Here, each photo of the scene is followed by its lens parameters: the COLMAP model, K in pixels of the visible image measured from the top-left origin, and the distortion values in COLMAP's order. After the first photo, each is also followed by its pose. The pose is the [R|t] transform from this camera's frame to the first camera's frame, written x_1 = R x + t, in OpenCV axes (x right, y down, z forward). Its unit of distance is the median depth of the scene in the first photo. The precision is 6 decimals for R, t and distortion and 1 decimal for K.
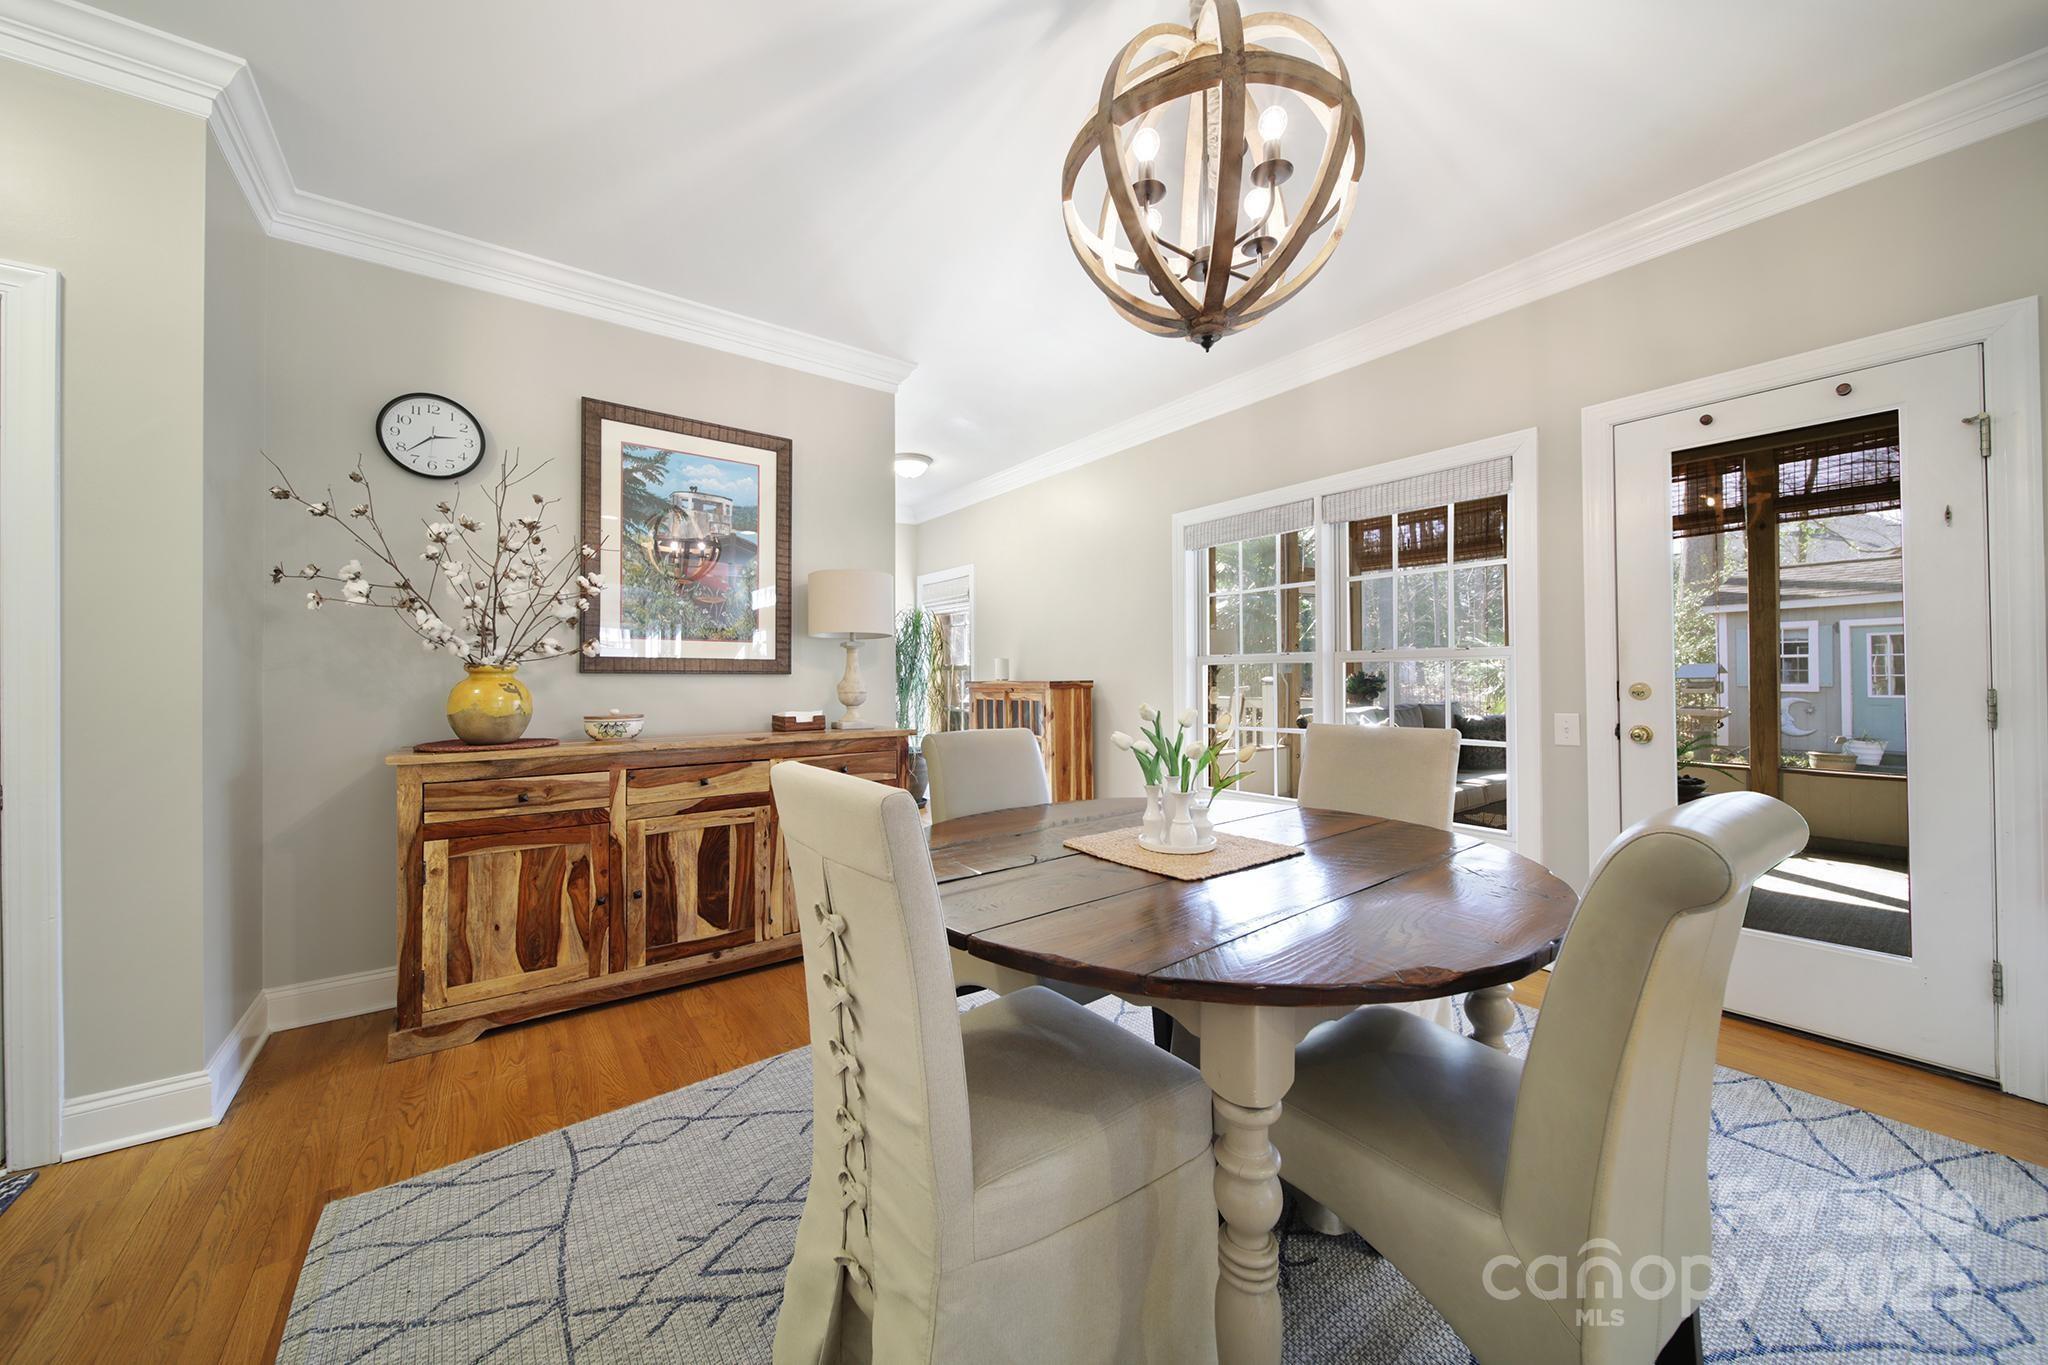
lens RADIAL K [[717.6, 0, 1025.4], [0, 717.6, 672.4], [0, 0, 1]] dist [-0.004603, -0.000571]
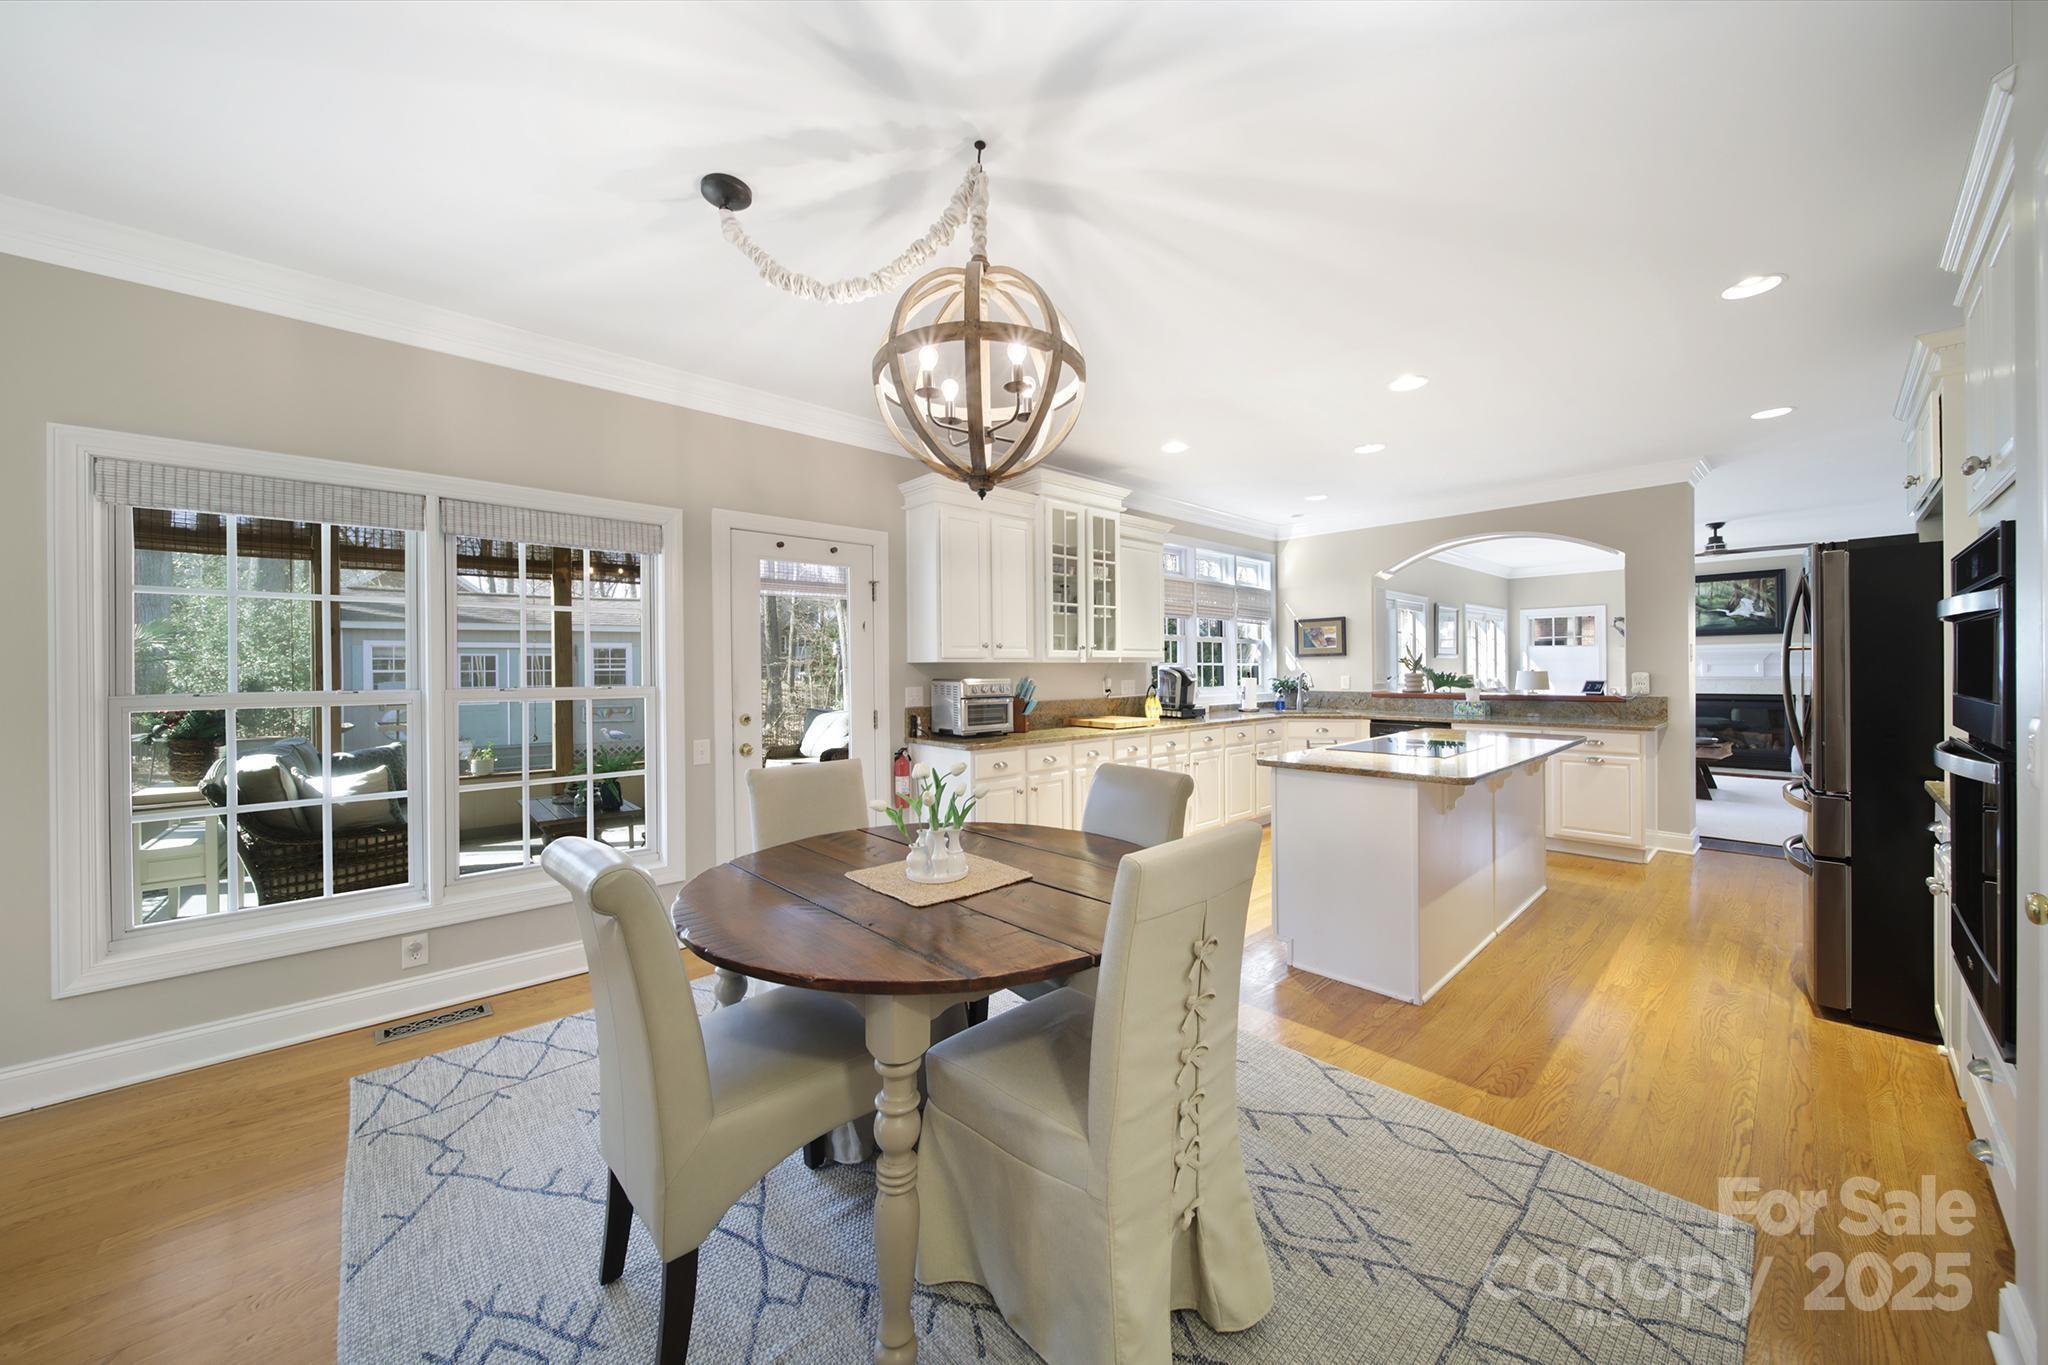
lens RADIAL K [[717.6, 0, 1023.1], [0, 717.6, 673.0], [0, 0, 1]] dist [-0.004603, -0.000571]
pose [[-0.097581, 0.004757, 0.995216, -0.635049], [0.004399, 0.999981, -0.004348, -0.059551], [-0.995218, 0.003954, -0.097600, 0.598319]]
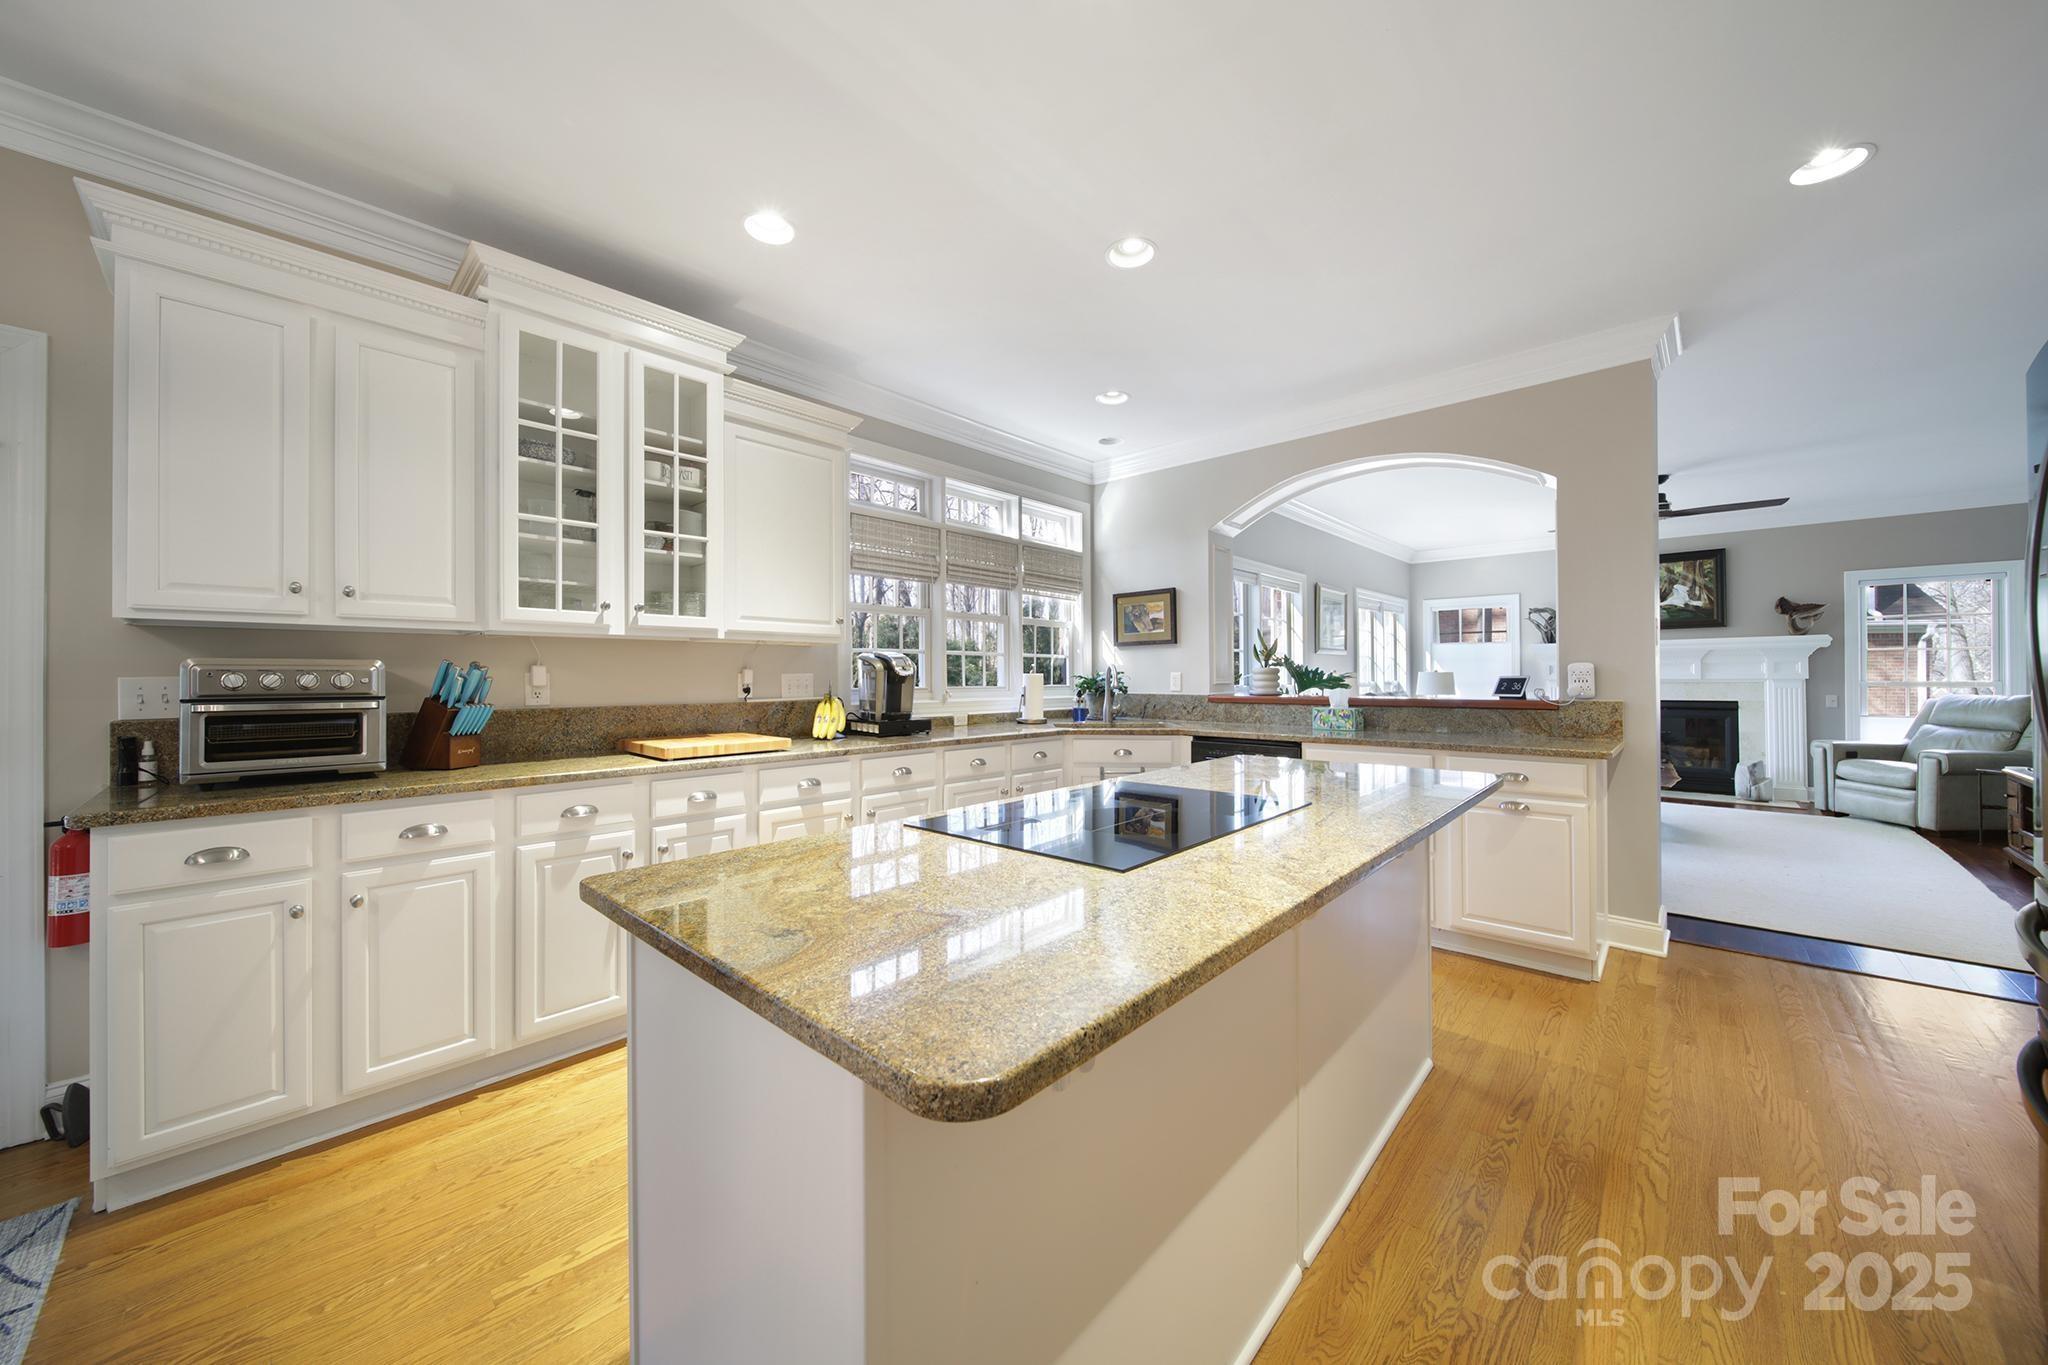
lens RADIAL K [[717.6, 0, 1025.4], [0, 717.6, 673.9], [0, 0, 1]] dist [-0.004603, -0.000571]
pose [[-0.182099, 0.012015, 0.983207, 0.142776], [0.000377, 0.999926, -0.012149, -0.027400], [-0.983280, -0.001841, -0.182090, -0.137743]]
